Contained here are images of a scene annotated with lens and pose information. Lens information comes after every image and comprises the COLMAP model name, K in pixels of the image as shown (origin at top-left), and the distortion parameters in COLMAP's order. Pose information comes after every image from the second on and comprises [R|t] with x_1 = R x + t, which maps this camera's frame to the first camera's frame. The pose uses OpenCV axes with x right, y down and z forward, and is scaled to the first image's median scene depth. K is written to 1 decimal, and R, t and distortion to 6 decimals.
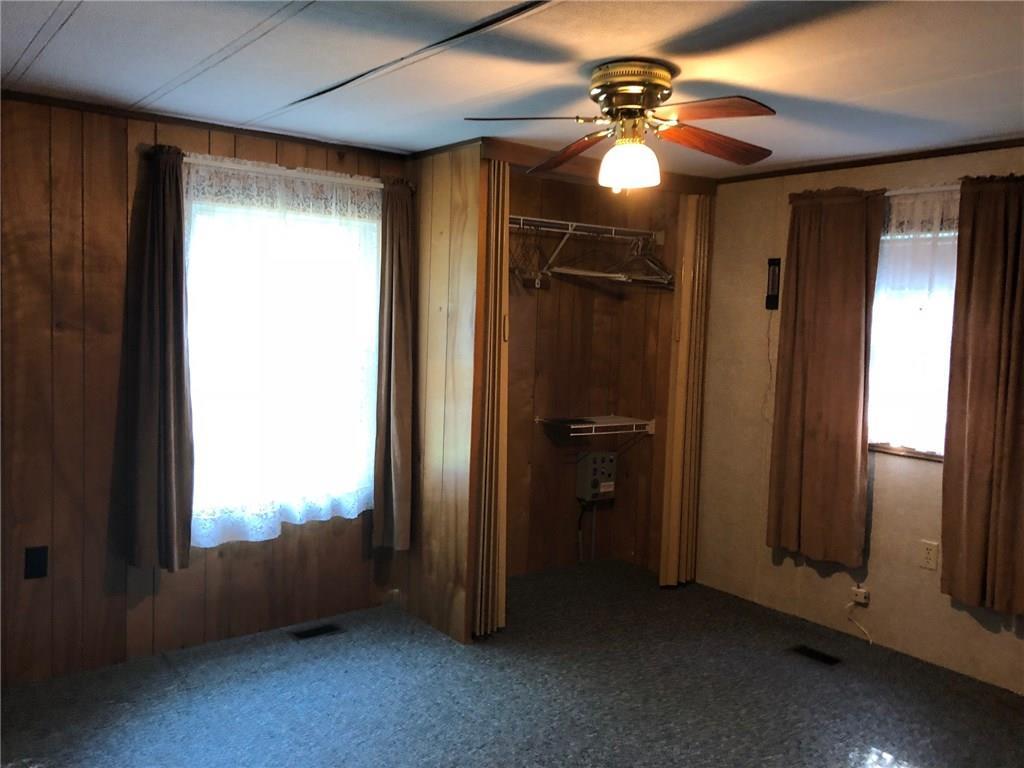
lens RADIAL K [[844.5, 0, 516.4], [0, 844.5, 383.7], [0, 0, 1]] dist [0.011970, 0.004151]
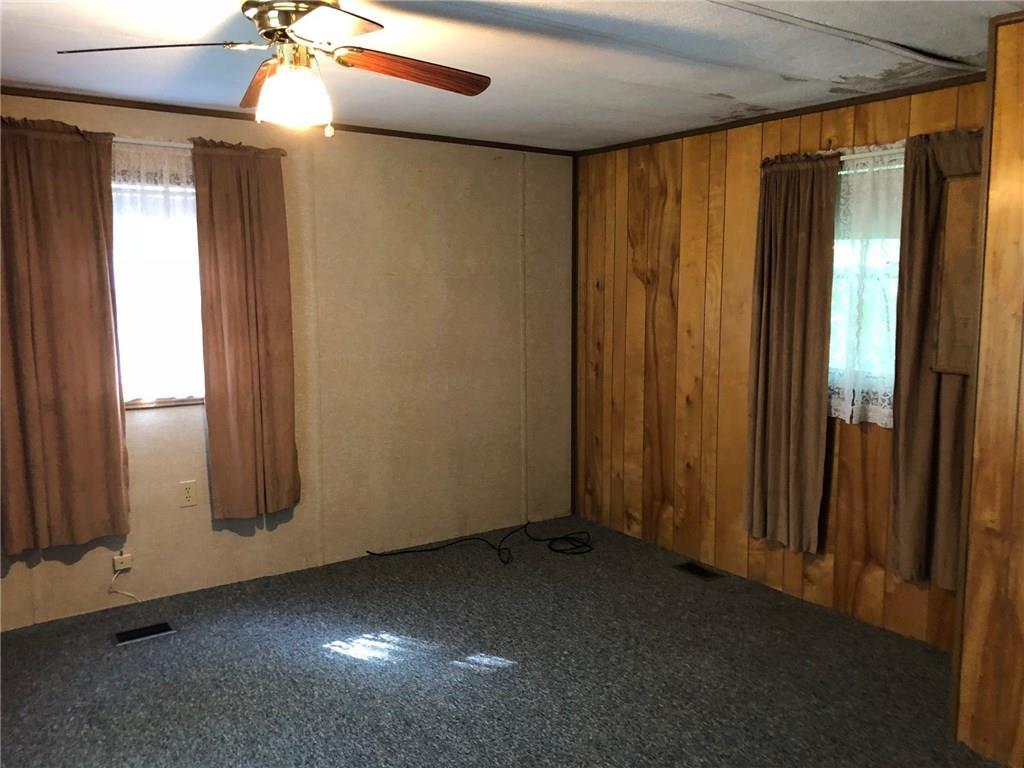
lens RADIAL K [[844.5, 0, 516.9], [0, 844.5, 385.2], [0, 0, 1]] dist [0.011970, 0.004151]
pose [[0.039543, -0.156063, 0.986955, -0.536468], [0.083300, 0.984805, 0.152385, -0.061001], [-0.995740, 0.076187, 0.051942, 0.534130]]
